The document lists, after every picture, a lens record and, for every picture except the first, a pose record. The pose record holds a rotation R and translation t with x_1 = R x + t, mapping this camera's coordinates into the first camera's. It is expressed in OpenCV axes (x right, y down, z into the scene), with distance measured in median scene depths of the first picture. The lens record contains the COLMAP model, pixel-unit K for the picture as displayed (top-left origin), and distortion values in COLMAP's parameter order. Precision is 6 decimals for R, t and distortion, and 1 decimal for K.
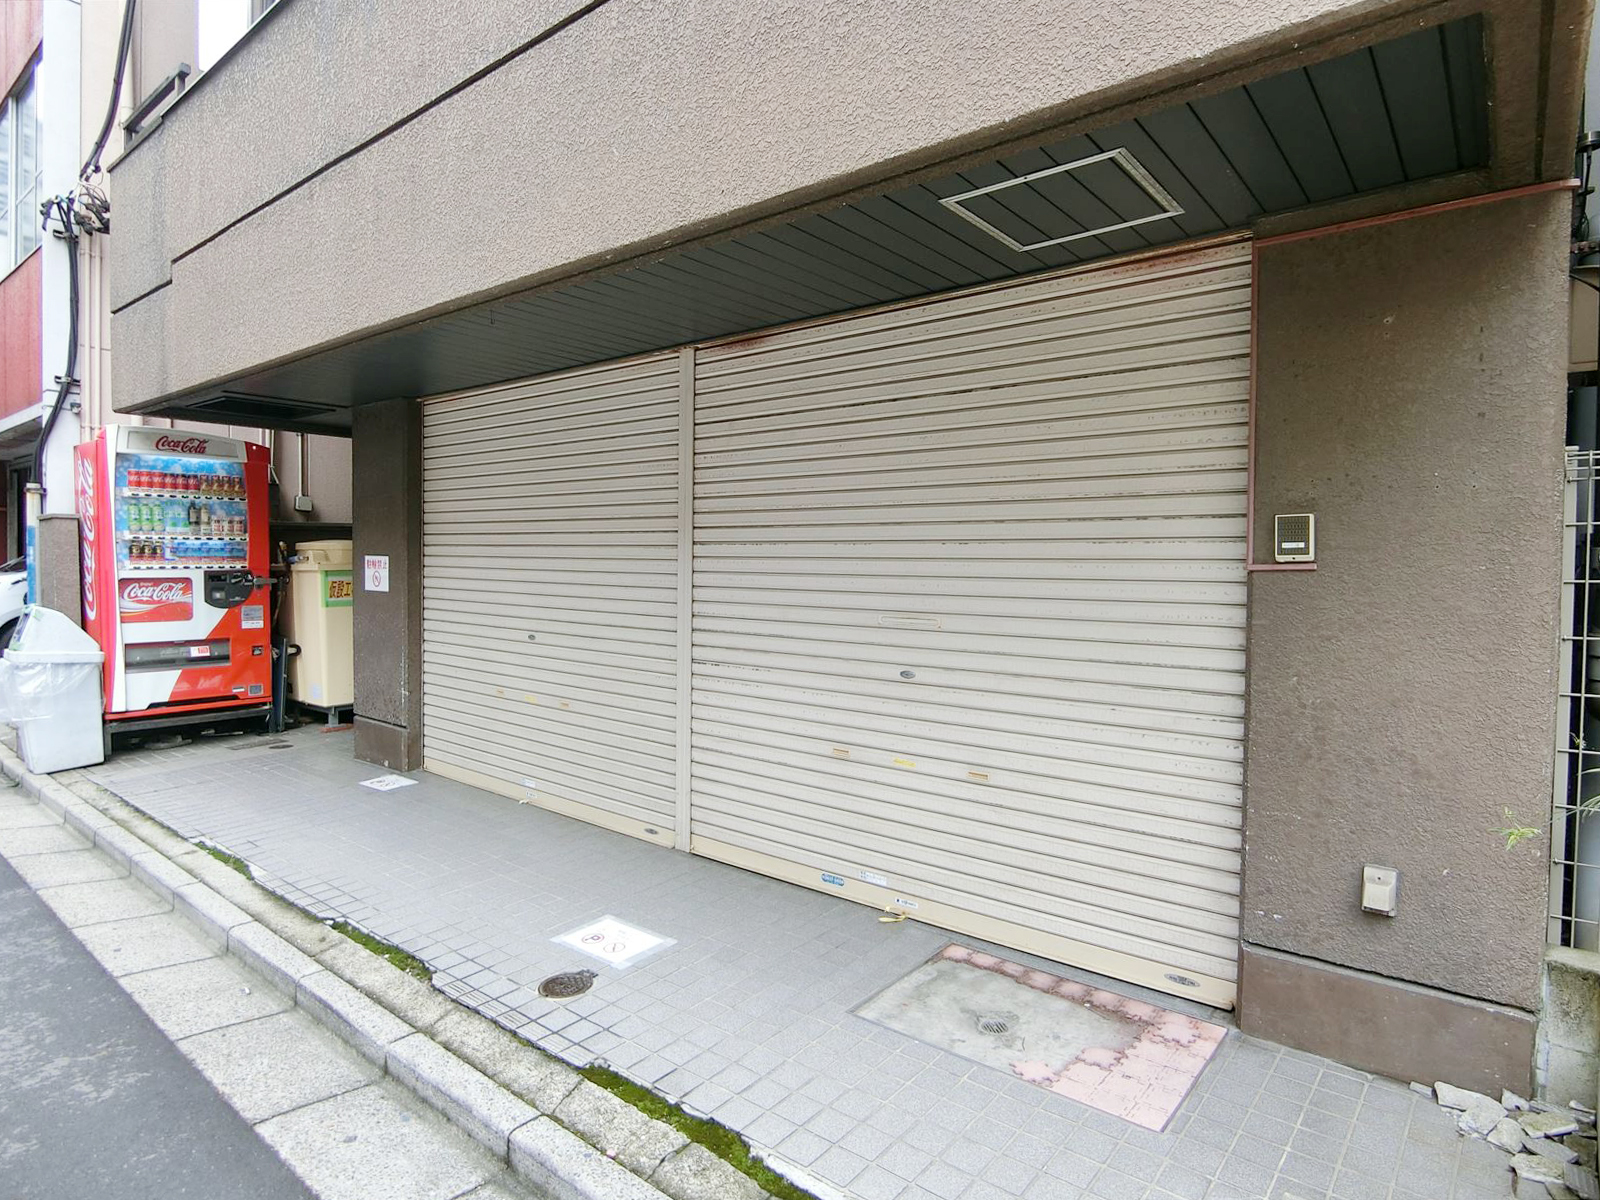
lens RADIAL K [[901.9, 0, 800.0], [0, 901.9, 600.0], [0, 0, 1]] dist [0.000486, -0.016060]
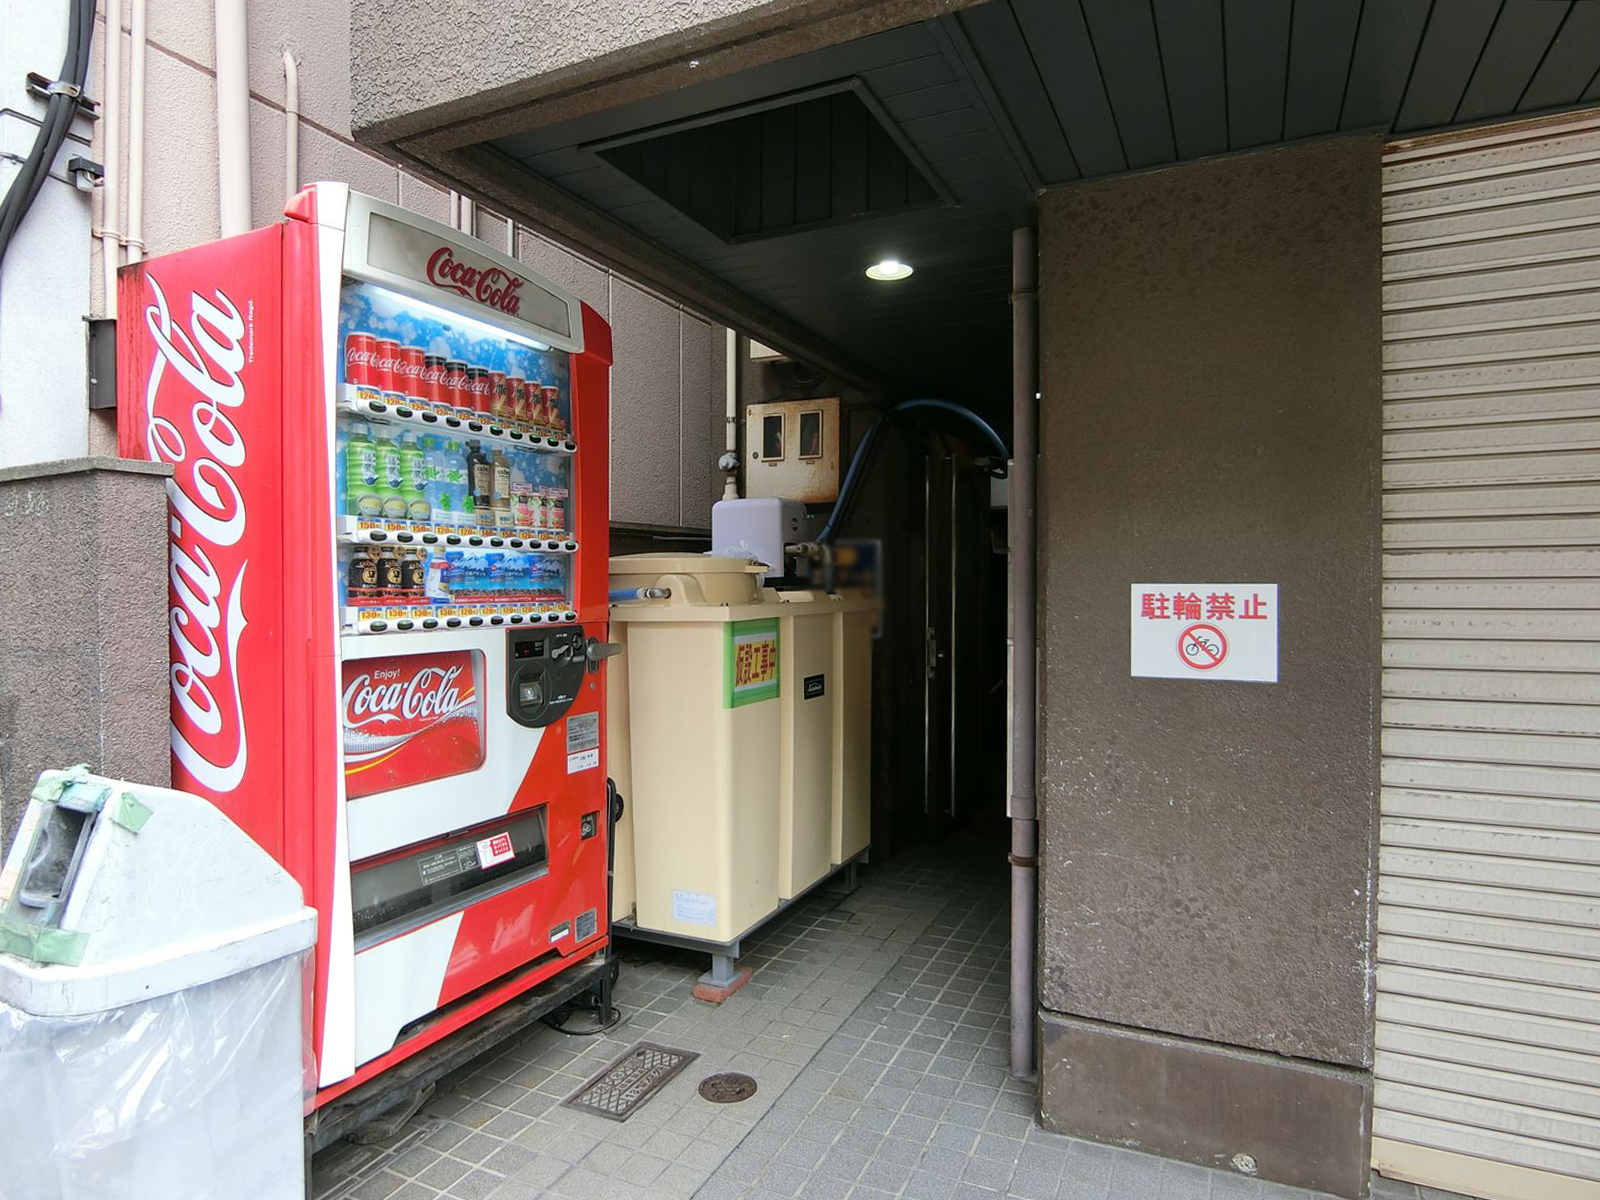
lens RADIAL K [[934.6, 0, 795.4], [0, 934.6, 589.6], [0, 0, 1]] dist [-0.015460, 0.001840]
pose [[0.973596, -0.013435, 0.227883, -0.643724], [0.022551, 0.999044, -0.037447, -0.032479], [-0.227162, 0.041597, 0.972968, 0.608109]]
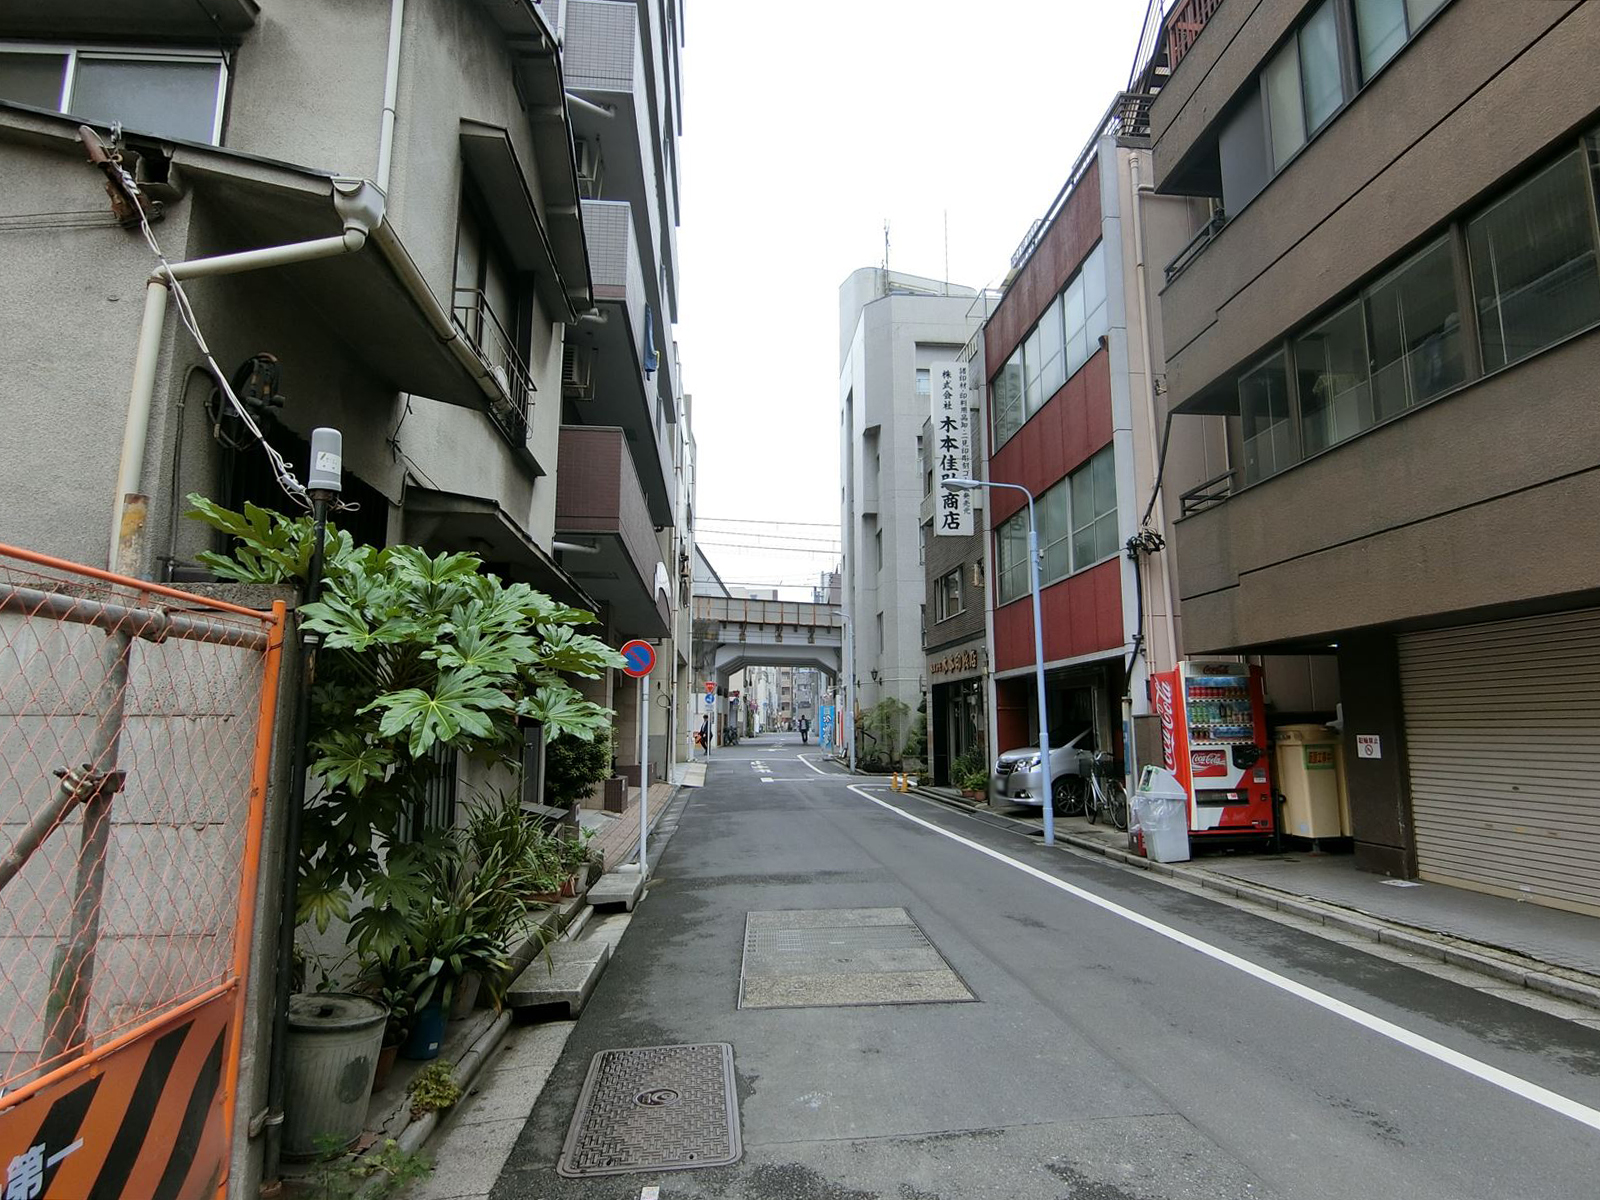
lens RADIAL K [[901.9, 0, 800.0], [0, 901.9, 600.0], [0, 0, 1]] dist [0.000486, -0.016060]
pose [[0.698420, -0.122106, -0.705194, -0.027692], [-0.010818, 0.983424, -0.180996, 0.011898], [0.715606, 0.134041, 0.685523, -0.719249]]
